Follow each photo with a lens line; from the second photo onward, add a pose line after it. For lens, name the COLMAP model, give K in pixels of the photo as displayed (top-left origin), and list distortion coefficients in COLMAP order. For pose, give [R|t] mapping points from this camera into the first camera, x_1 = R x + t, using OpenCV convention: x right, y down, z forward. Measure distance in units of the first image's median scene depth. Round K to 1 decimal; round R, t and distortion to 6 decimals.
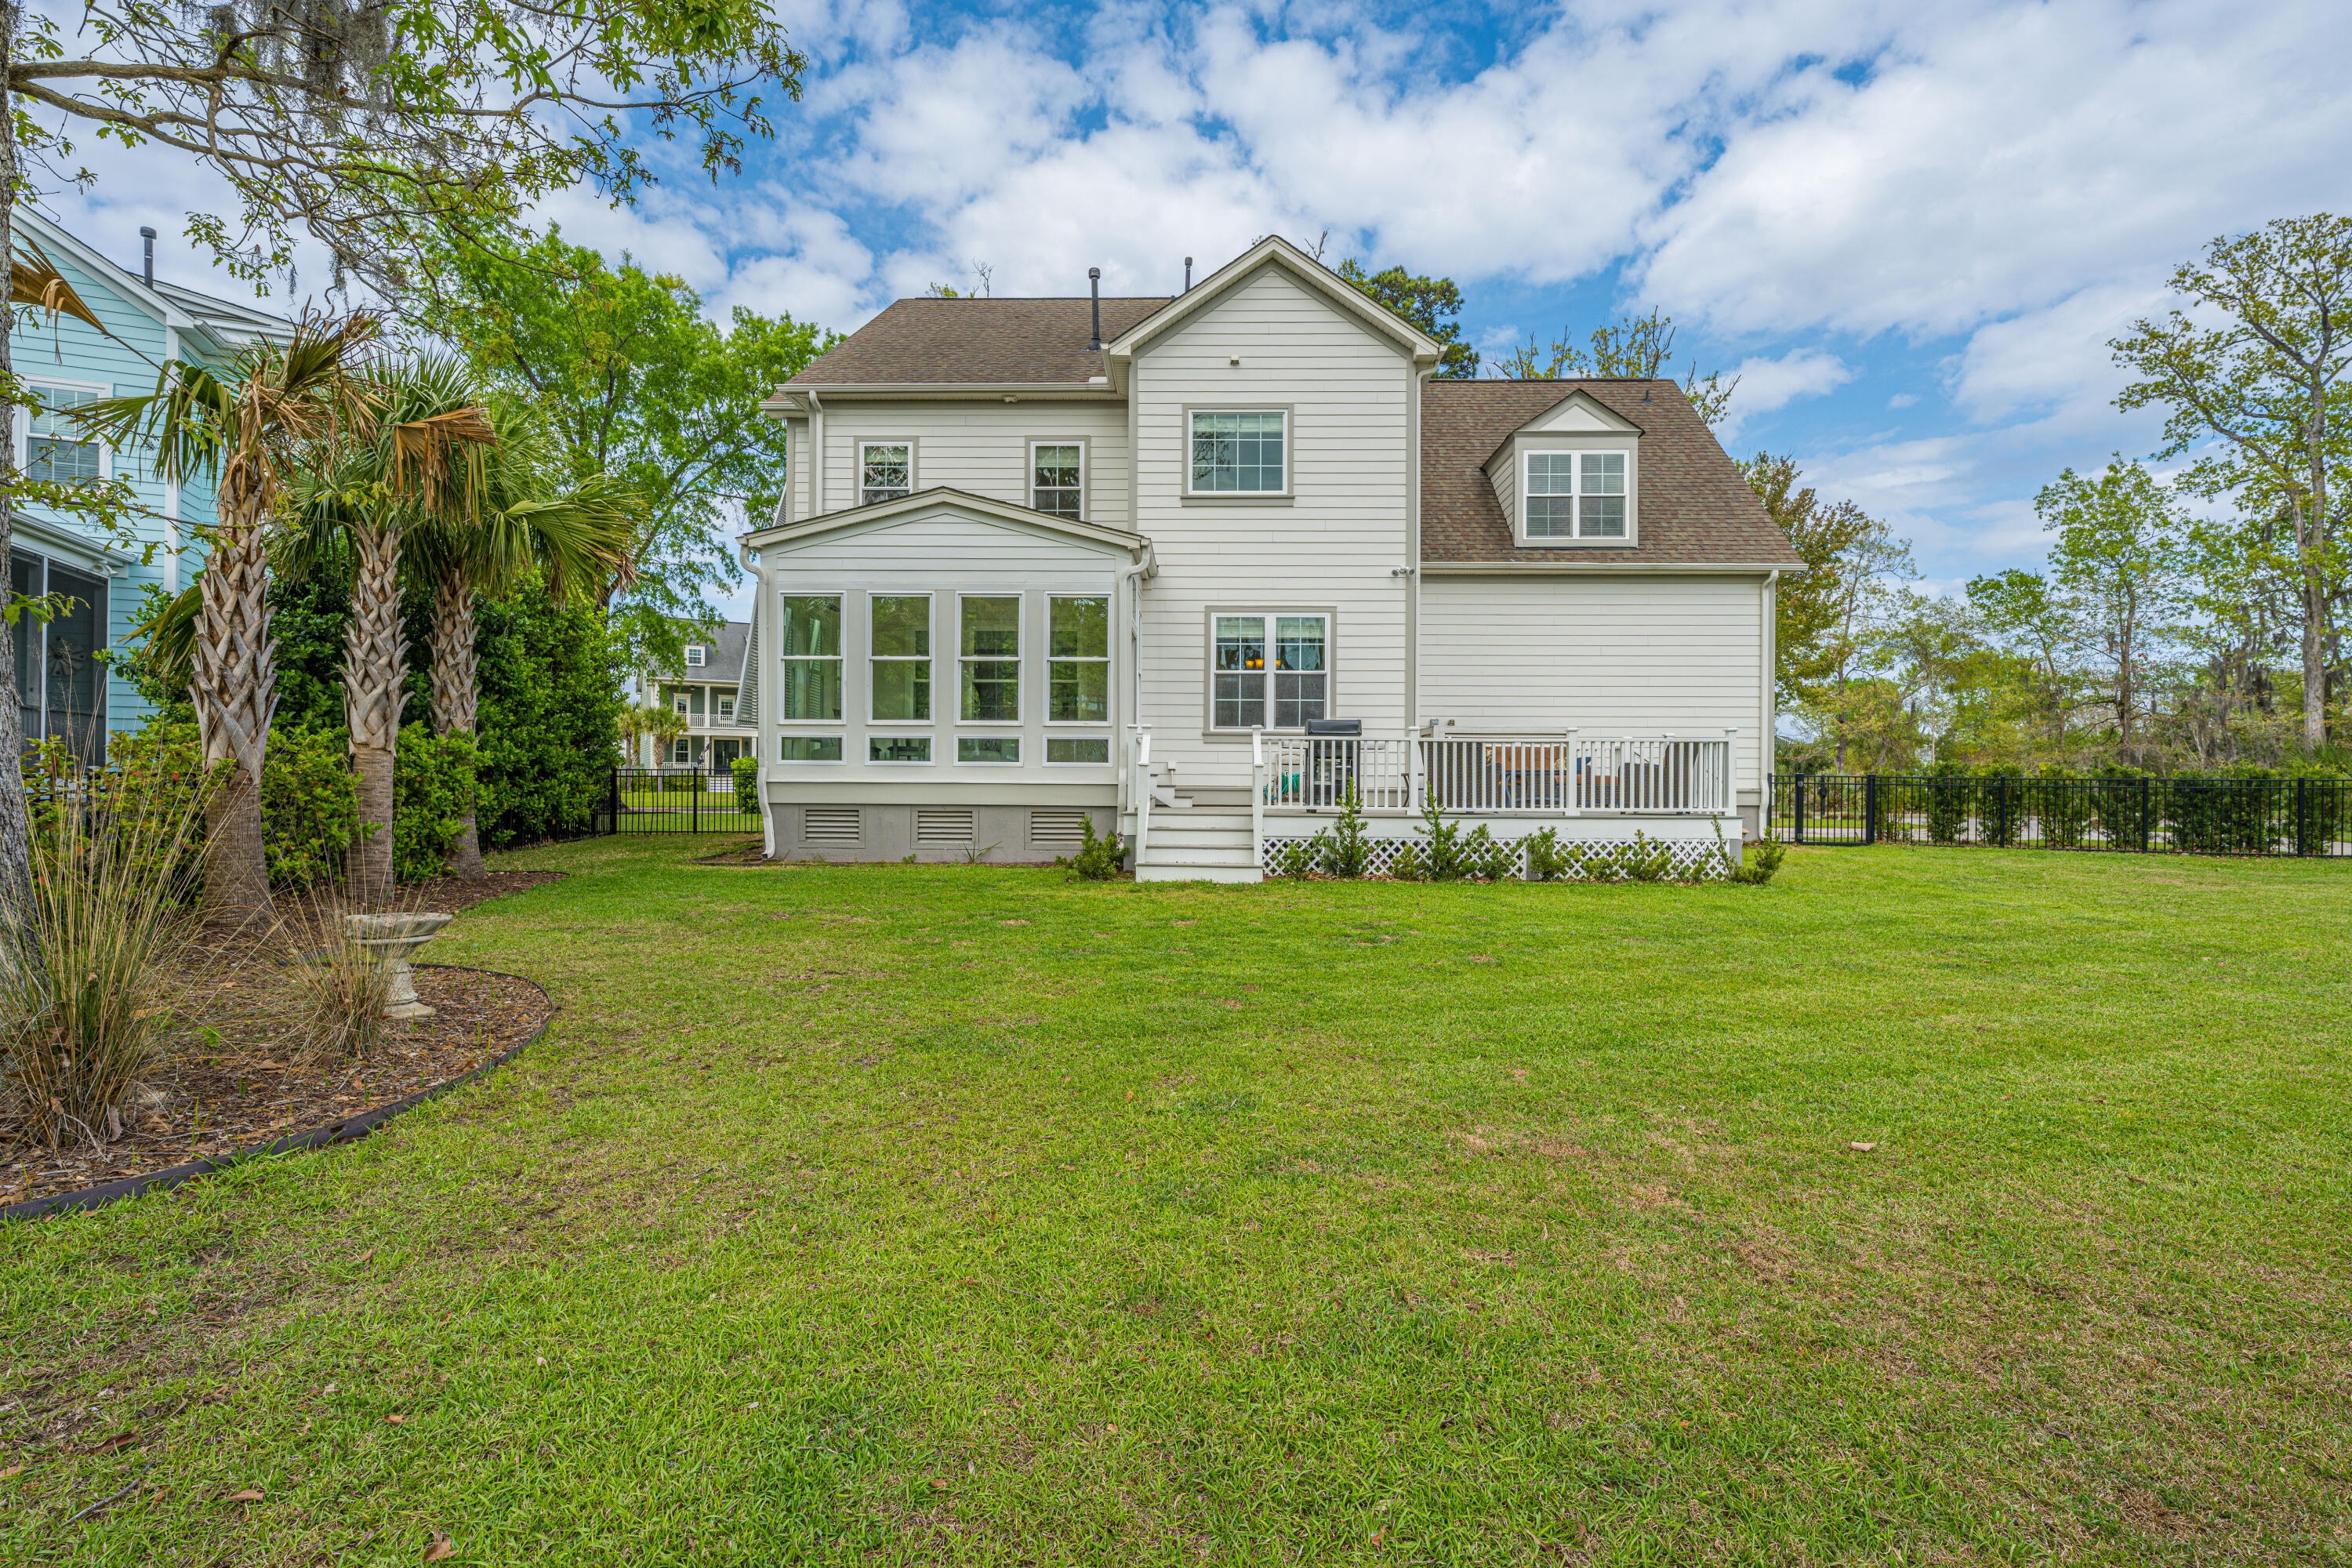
lens RADIAL K [[1084.4, 0, 1181.1], [0, 1084.4, 794.5], [0, 0, 1]] dist [-0.000447, -0.000687]
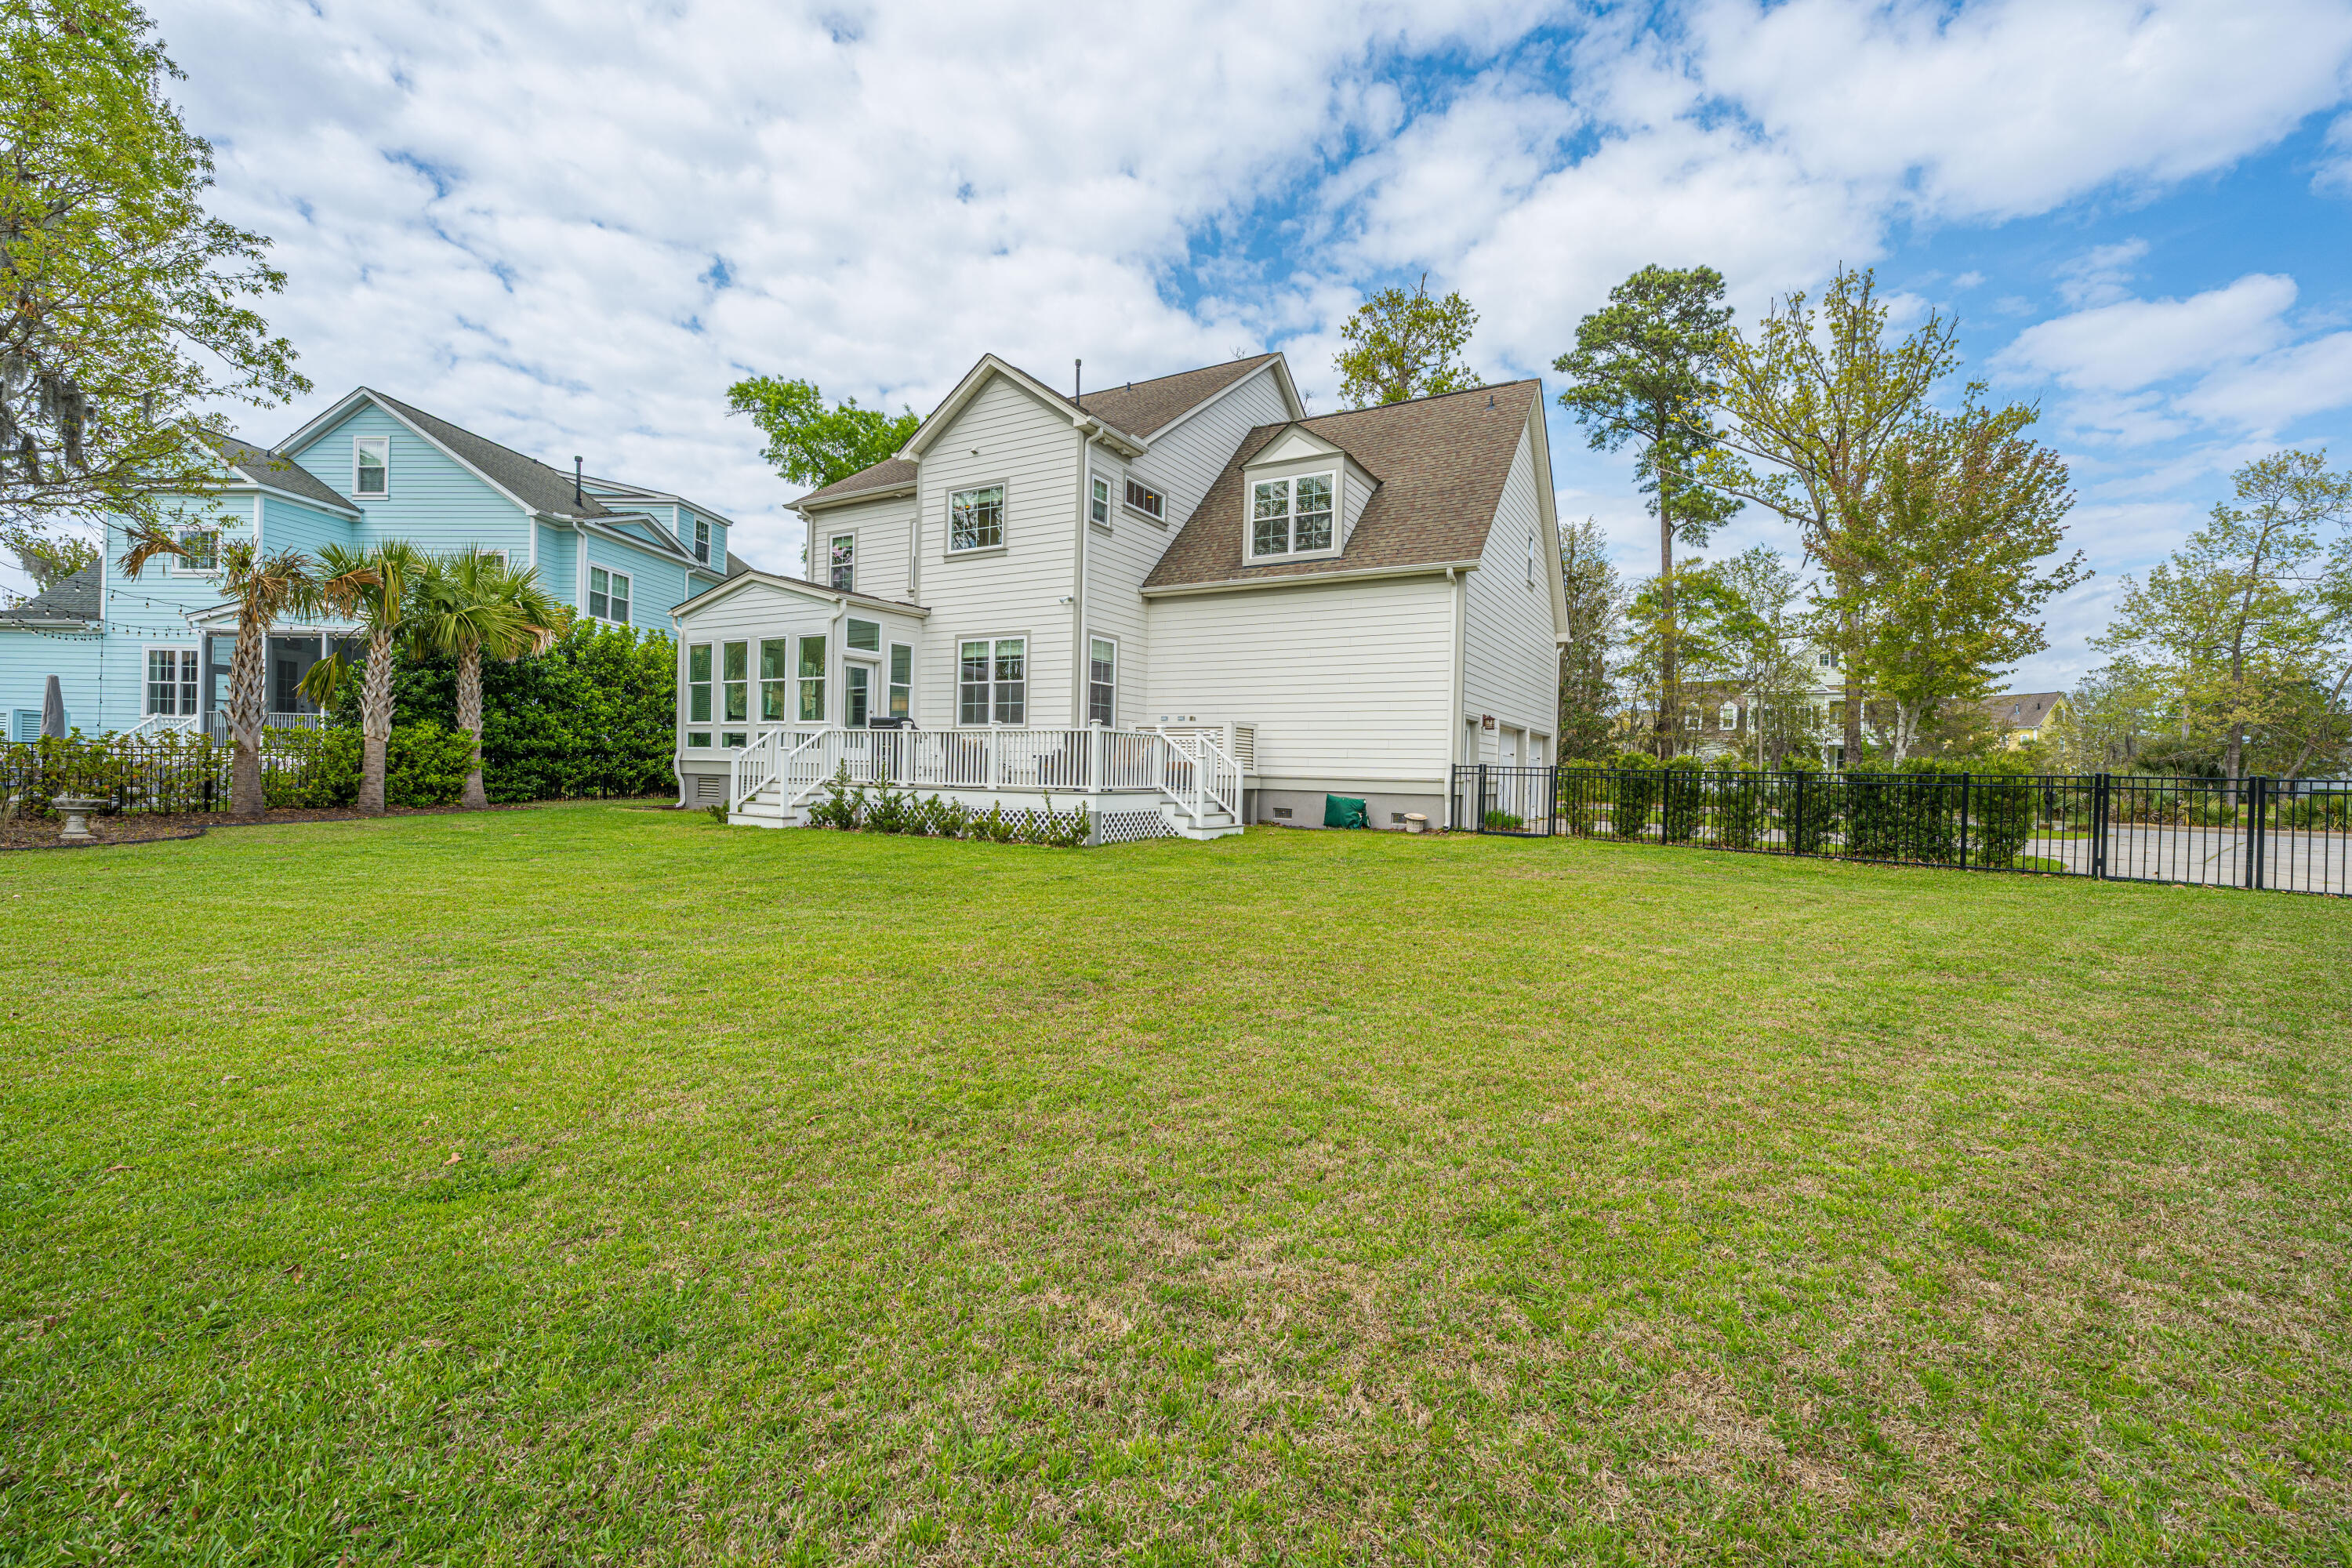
lens RADIAL K [[957.3, 0, 1176.2], [0, 957.3, 792.2], [0, 0, 1]] dist [0.006857, -0.000797]
pose [[0.879935, 0.025169, -0.474427, 0.839600], [-0.022173, 0.999683, 0.011909, 0.002889], [0.474577, 0.000040, 0.880214, 0.072923]]
